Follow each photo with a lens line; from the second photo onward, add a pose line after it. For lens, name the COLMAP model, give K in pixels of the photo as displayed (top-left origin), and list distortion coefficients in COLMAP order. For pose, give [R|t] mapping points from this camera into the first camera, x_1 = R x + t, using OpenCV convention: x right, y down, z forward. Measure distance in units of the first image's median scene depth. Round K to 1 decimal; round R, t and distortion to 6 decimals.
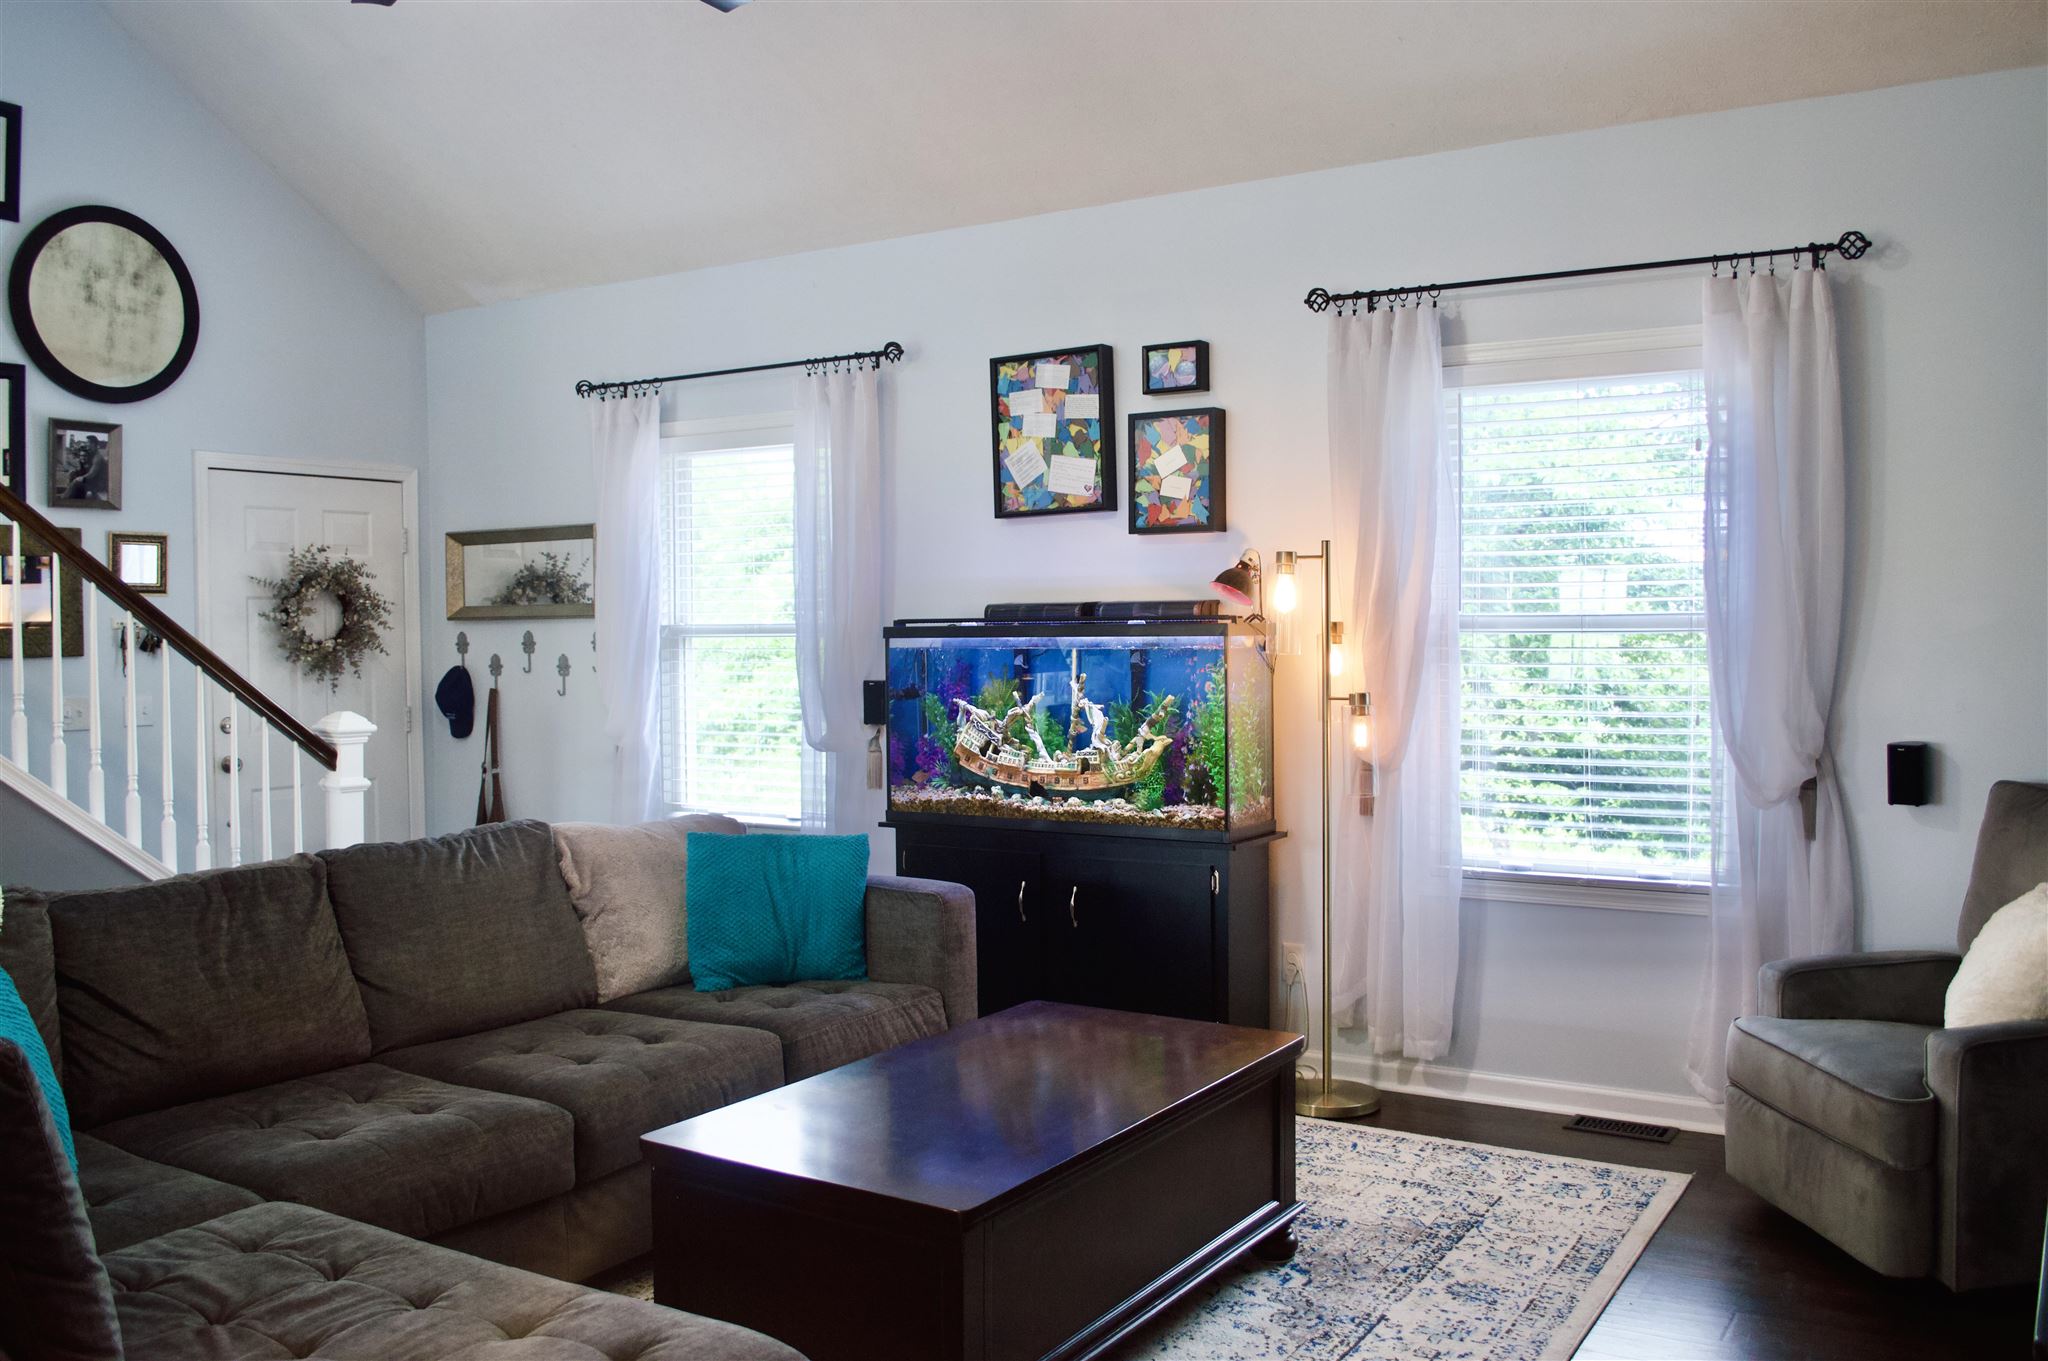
lens RADIAL K [[1750.5, 0, 1024.0], [0, 1750.5, 680.5], [0, 0, 1]] dist [-0.009544, -0.003453]
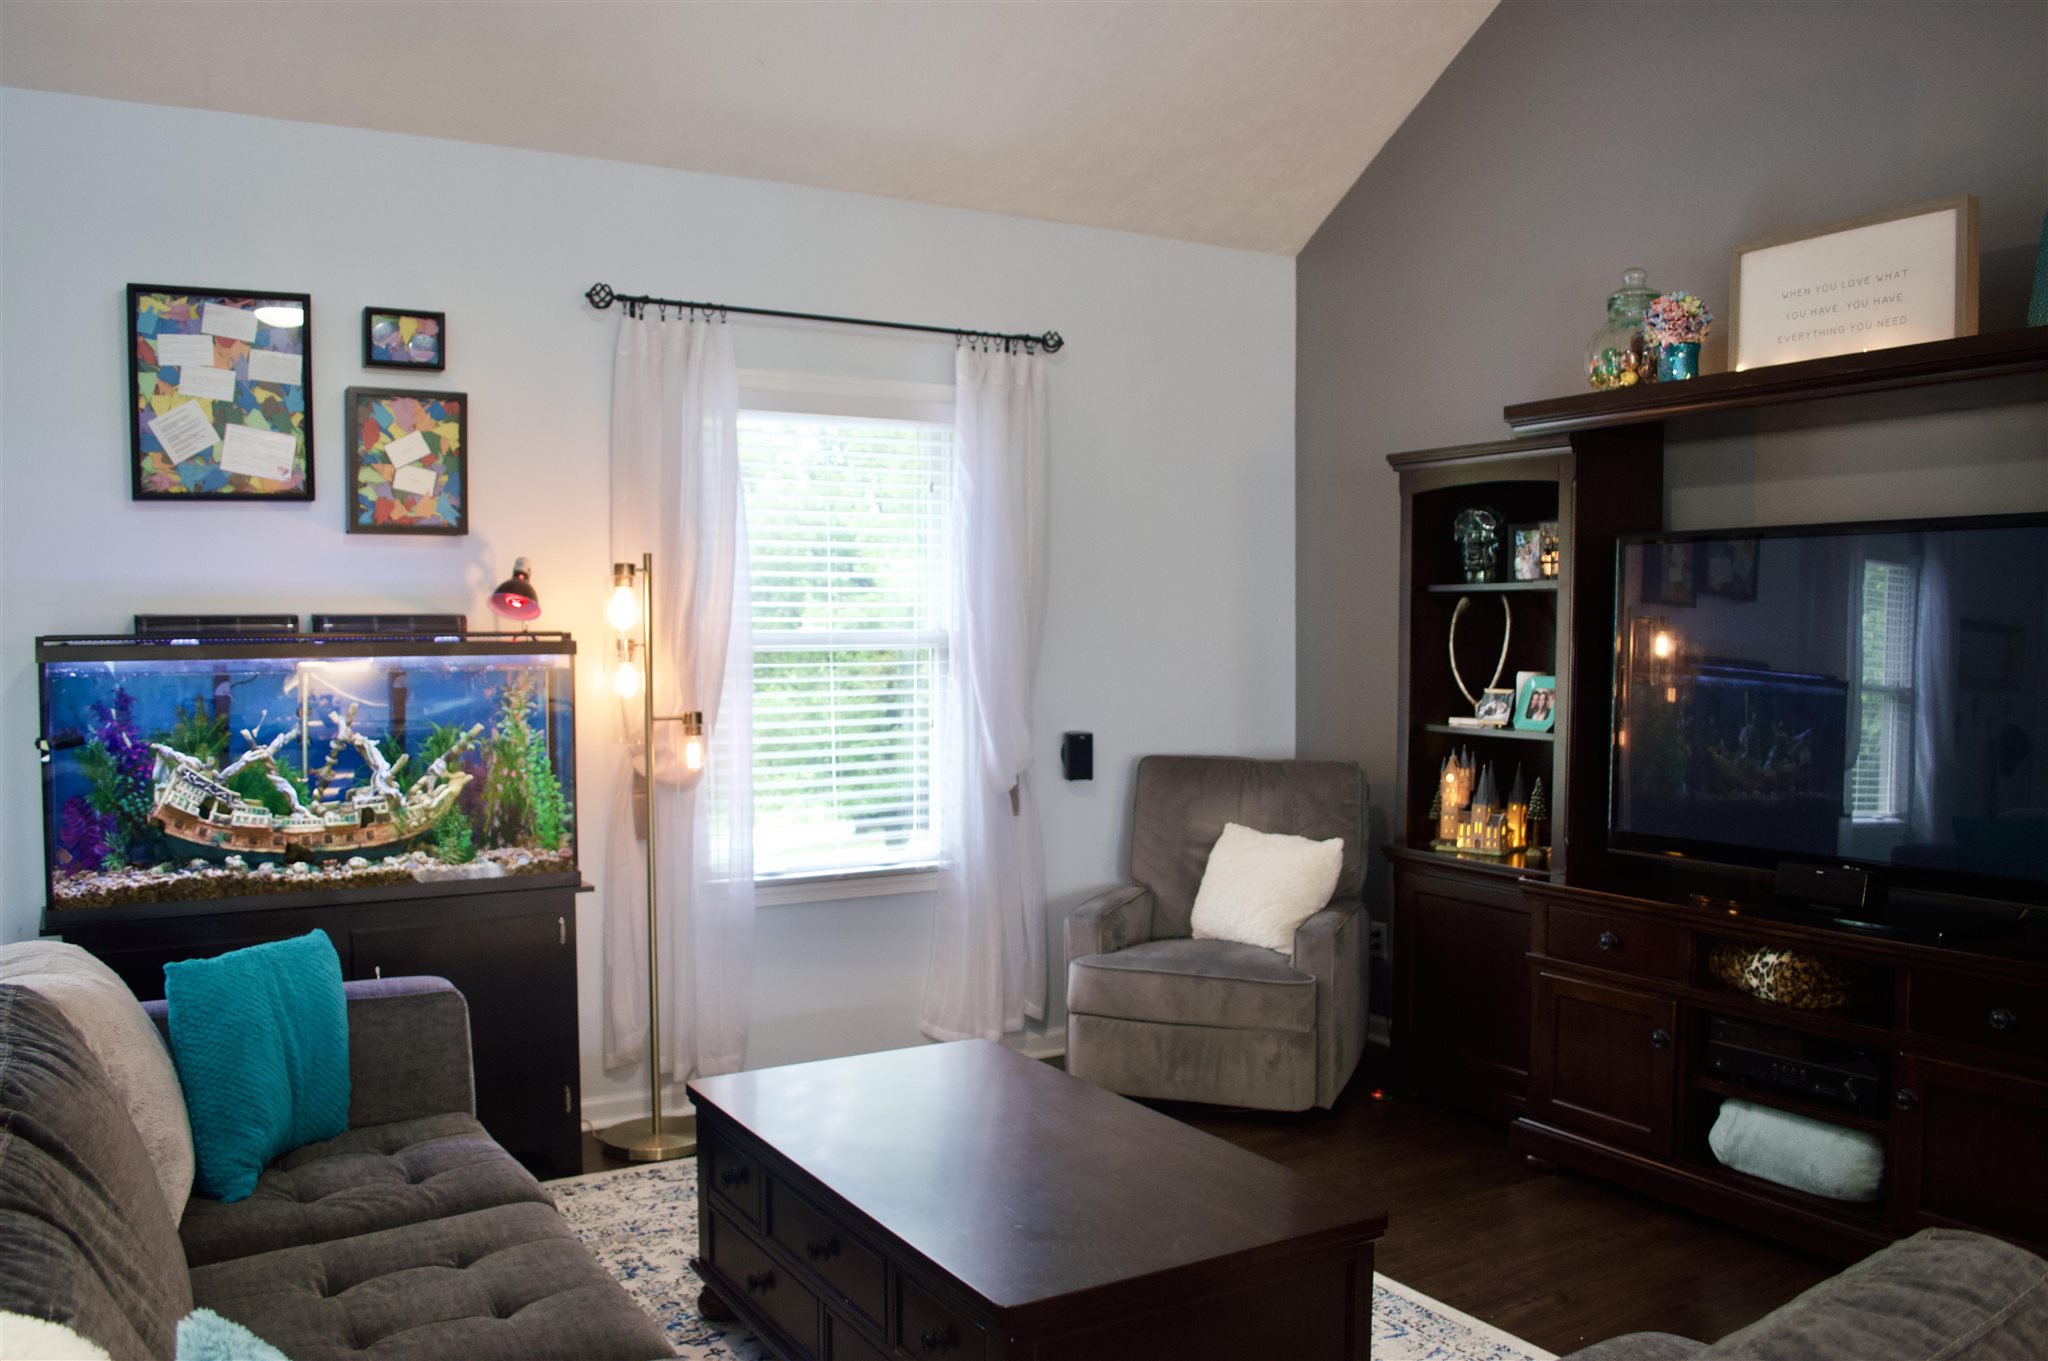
lens RADIAL K [[1682.8, 0, 1024.0], [0, 1682.8, 680.5], [0, 0, 1]] dist [-0.033098, 0.004072]
pose [[0.468135, -0.021617, 0.883392, -0.495303], [0.029725, 0.999520, 0.008707, -0.011750], [-0.883157, 0.022183, 0.468553, 0.360892]]
